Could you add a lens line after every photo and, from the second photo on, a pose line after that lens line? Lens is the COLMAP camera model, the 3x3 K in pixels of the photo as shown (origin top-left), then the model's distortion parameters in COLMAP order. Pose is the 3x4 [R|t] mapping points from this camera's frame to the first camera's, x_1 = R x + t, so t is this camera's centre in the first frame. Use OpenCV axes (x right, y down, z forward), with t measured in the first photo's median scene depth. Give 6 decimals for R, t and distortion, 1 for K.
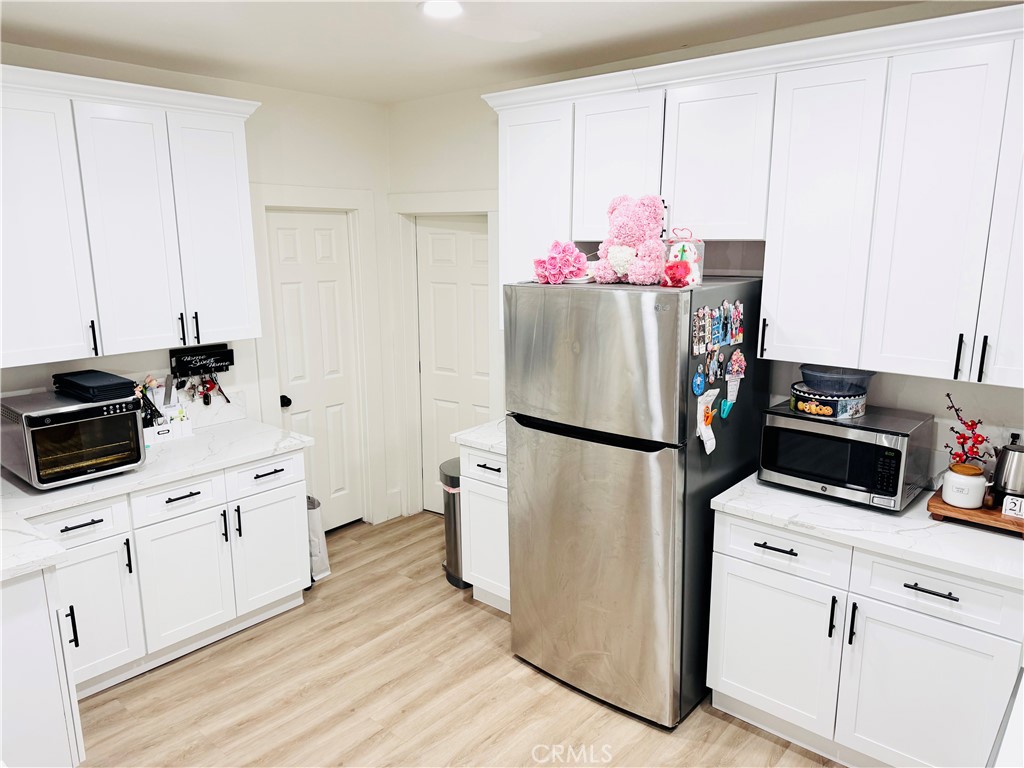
lens RADIAL K [[725.8, 0, 512.0], [0, 725.8, 384.0], [0, 0, 1]] dist [0.050838, -0.041125]
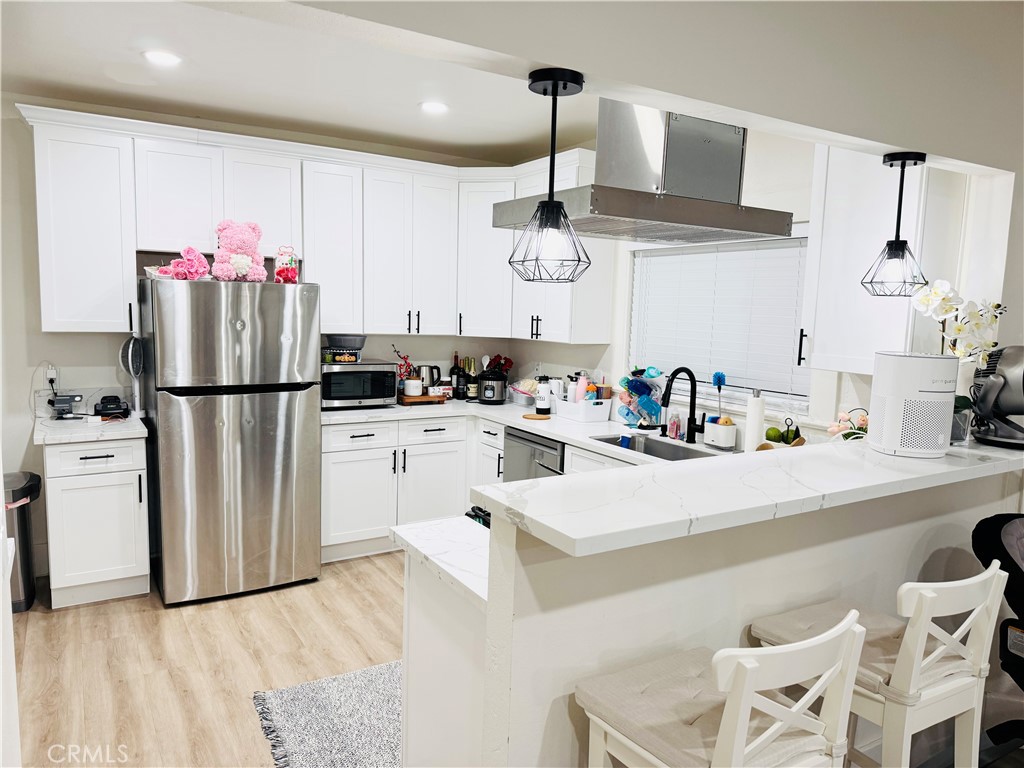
lens RADIAL K [[720.0, 0, 516.1], [0, 720.0, 381.3], [0, 0, 1]] dist [0.108738, -0.150221]
pose [[0.300920, -0.083274, 0.950007, -1.064643], [0.167490, 0.985311, 0.033316, 0.094287], [-0.938826, 0.149091, 0.310447, 0.102239]]
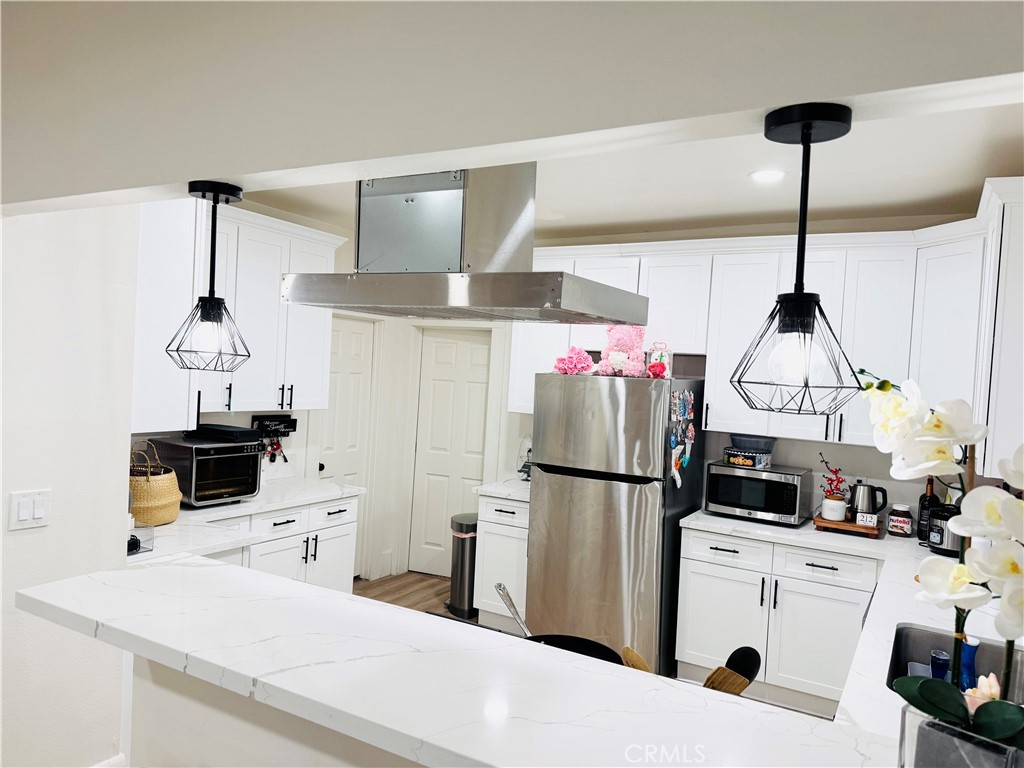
lens RADIAL K [[720.0, 0, 516.1], [0, 720.0, 381.3], [0, 0, 1]] dist [0.108738, -0.150221]
pose [[0.981149, 0.055298, 0.185174, -0.341085], [-0.020329, 0.982404, -0.185659, 0.158836], [-0.192183, 0.178395, 0.965008, -0.414756]]
